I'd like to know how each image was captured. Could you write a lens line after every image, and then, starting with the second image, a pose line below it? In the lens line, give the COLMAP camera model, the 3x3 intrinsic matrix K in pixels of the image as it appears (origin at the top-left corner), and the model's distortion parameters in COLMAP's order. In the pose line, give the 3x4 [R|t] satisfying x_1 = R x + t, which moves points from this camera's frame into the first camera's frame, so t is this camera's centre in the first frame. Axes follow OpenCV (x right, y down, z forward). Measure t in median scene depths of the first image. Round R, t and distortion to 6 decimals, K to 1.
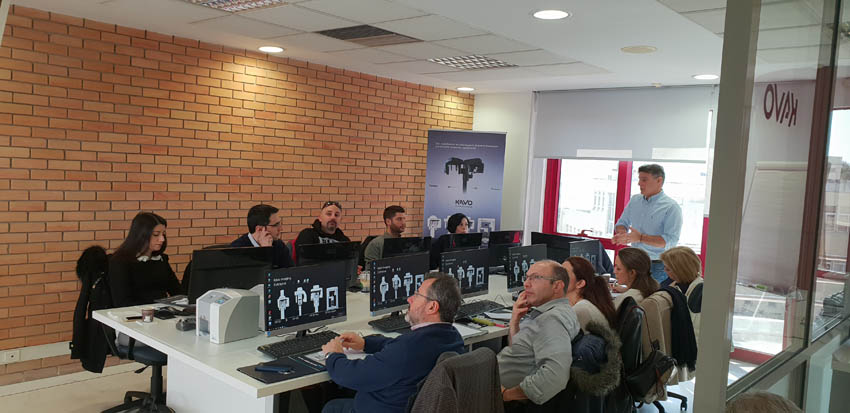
lens RADIAL K [[641.7, 0, 446.1], [0, 641.7, 217.0], [0, 0, 1]] dist [-0.006938, -0.007547]
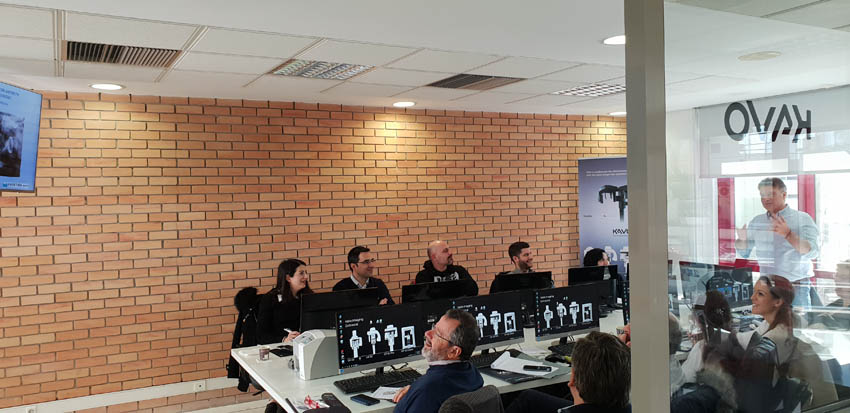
lens RADIAL K [[642.7, 0, 445.3], [0, 642.7, 208.0], [0, 0, 1]] dist [0.247016, -0.814283]
pose [[0.935093, -0.070858, -0.347247, 0.196139], [0.050664, 0.996472, -0.066904, -0.008804], [0.350763, 0.044968, 0.935384, 0.001293]]
